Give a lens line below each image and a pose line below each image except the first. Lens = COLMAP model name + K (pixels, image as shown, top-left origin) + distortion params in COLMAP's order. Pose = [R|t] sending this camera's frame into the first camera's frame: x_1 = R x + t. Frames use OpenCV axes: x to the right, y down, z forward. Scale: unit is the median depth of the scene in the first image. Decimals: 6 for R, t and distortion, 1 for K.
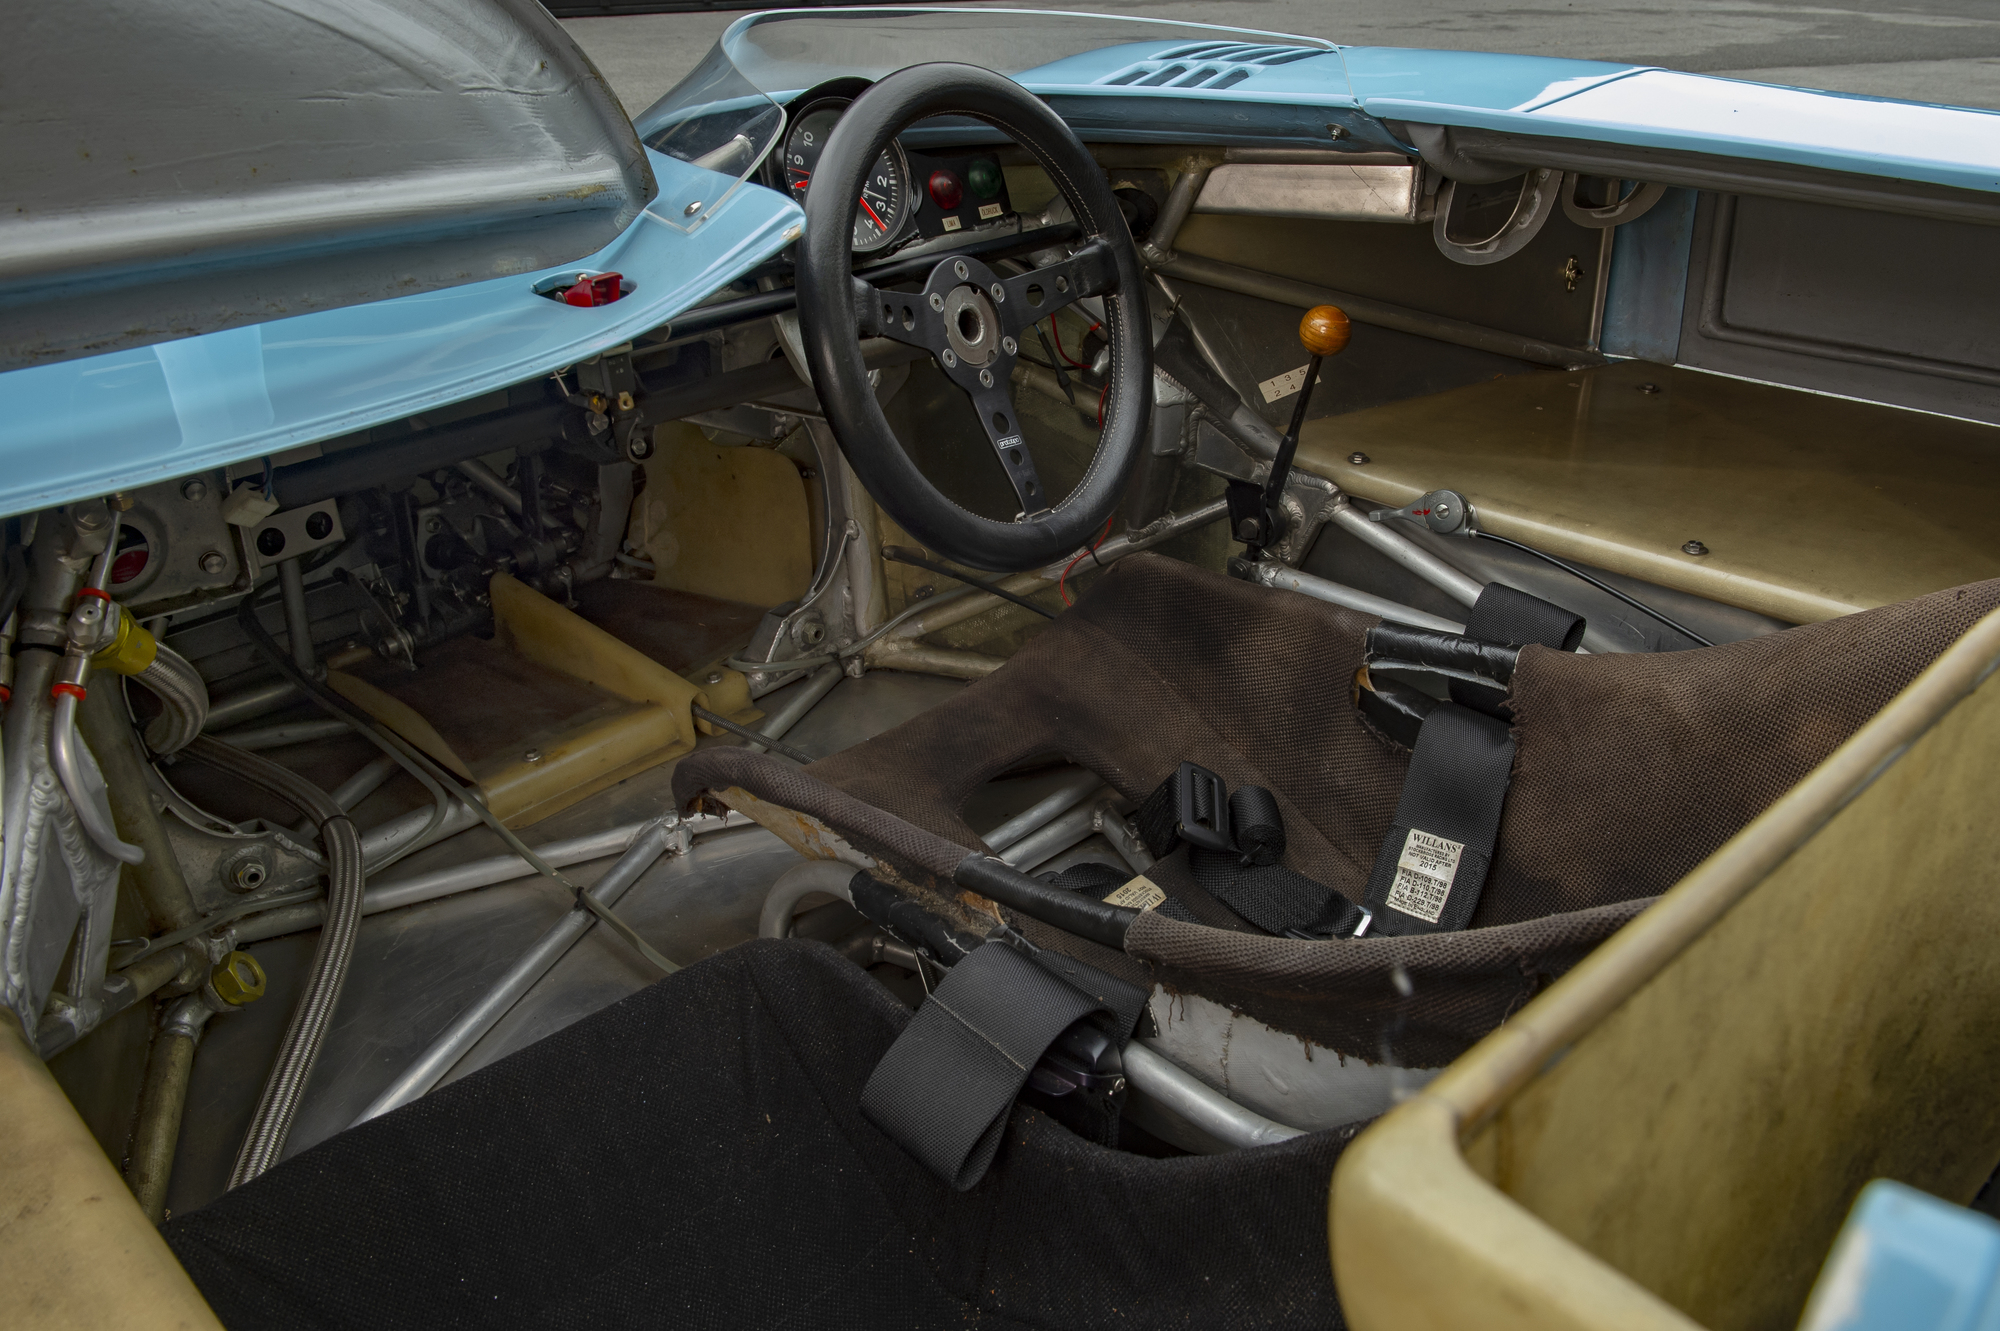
lens RADIAL K [[1713.6, 0, 1038.5], [0, 1713.6, 575.3], [0, 0, 1]] dist [-0.037125, 0.006008]
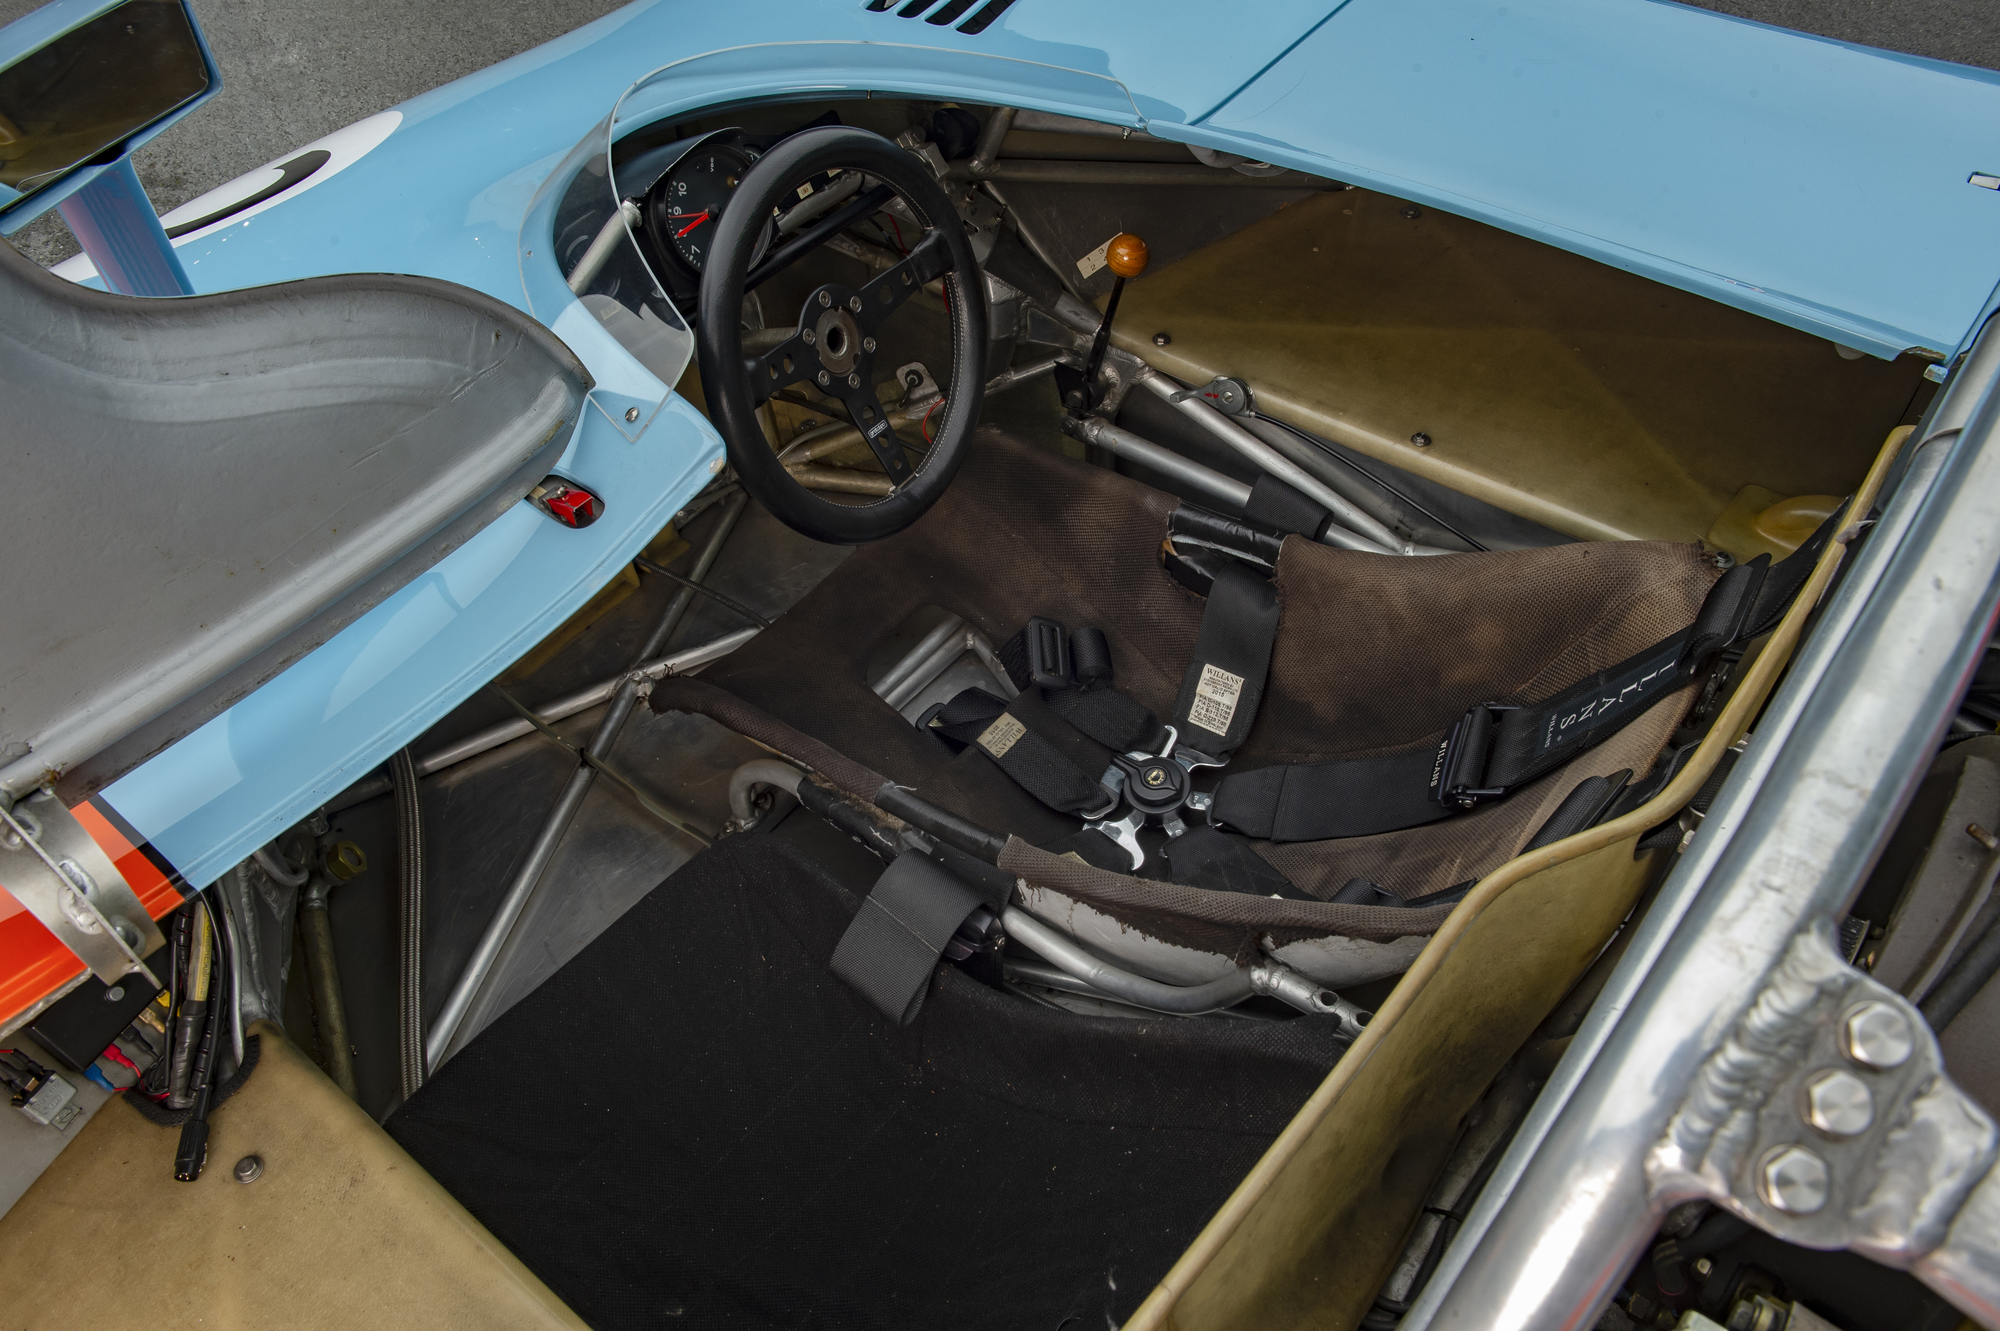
lens RADIAL K [[1713.6, 0, 1013.4], [0, 1713.6, 650.3], [0, 0, 1]] dist [-0.037125, 0.006008]
pose [[0.994867, -0.091760, 0.042669, 0.012701], [0.068908, 0.923067, 0.378417, -0.366120], [-0.074110, -0.373534, 0.924651, -0.212701]]
